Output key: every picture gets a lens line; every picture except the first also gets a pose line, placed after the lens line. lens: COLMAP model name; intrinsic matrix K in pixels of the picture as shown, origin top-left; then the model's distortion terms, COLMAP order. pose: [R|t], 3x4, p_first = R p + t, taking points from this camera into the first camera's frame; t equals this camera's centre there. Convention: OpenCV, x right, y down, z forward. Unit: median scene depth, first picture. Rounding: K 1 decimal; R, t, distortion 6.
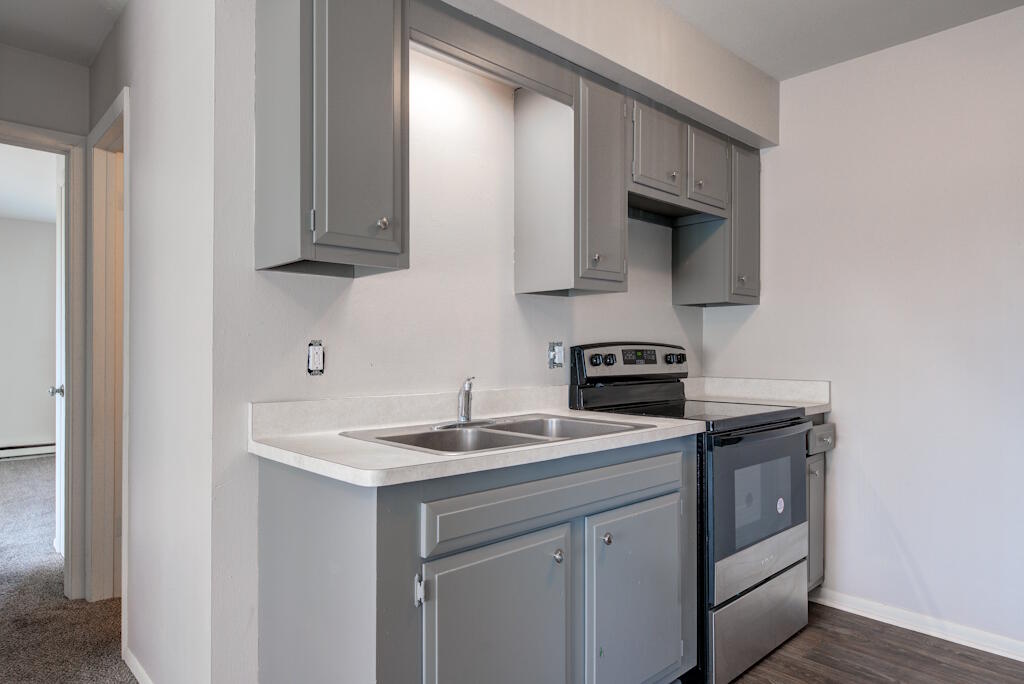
lens RADIAL K [[619.0, 0, 511.6], [0, 619.0, 344.8], [0, 0, 1]] dist [0.008238, 0.002303]
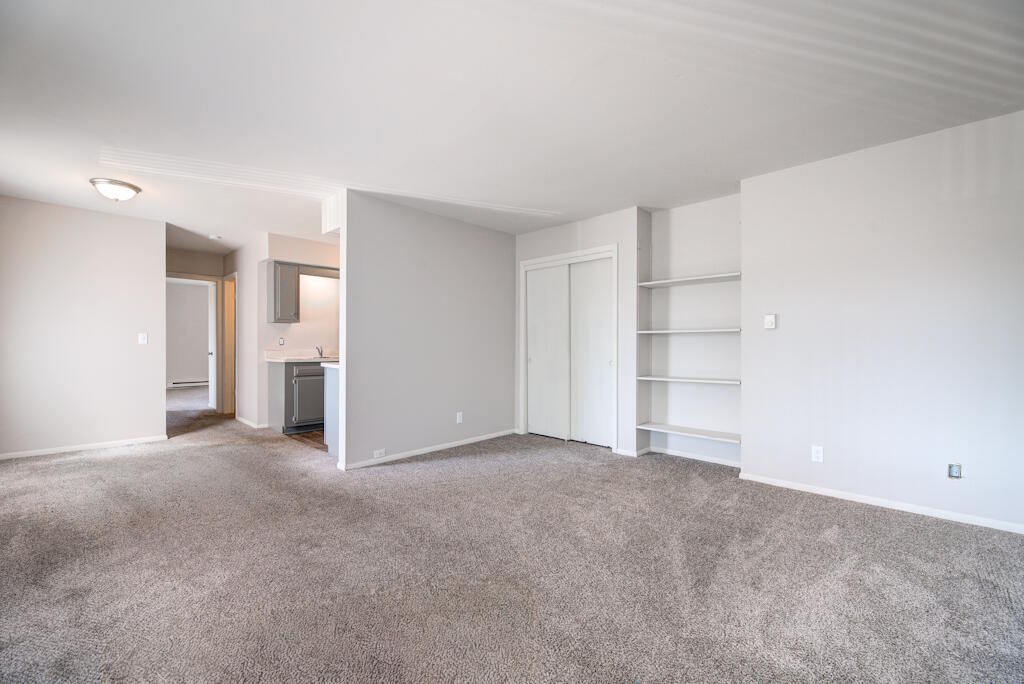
lens RADIAL K [[423.6, 0, 512.3], [0, 423.6, 342.8], [0, 0, 1]] dist [0.000611, -0.000261]
pose [[0.998561, -0.001754, 0.053593, 1.212156], [0.001522, 0.999989, 0.004372, 0.022008], [-0.053600, -0.004284, 0.998553, -2.194565]]
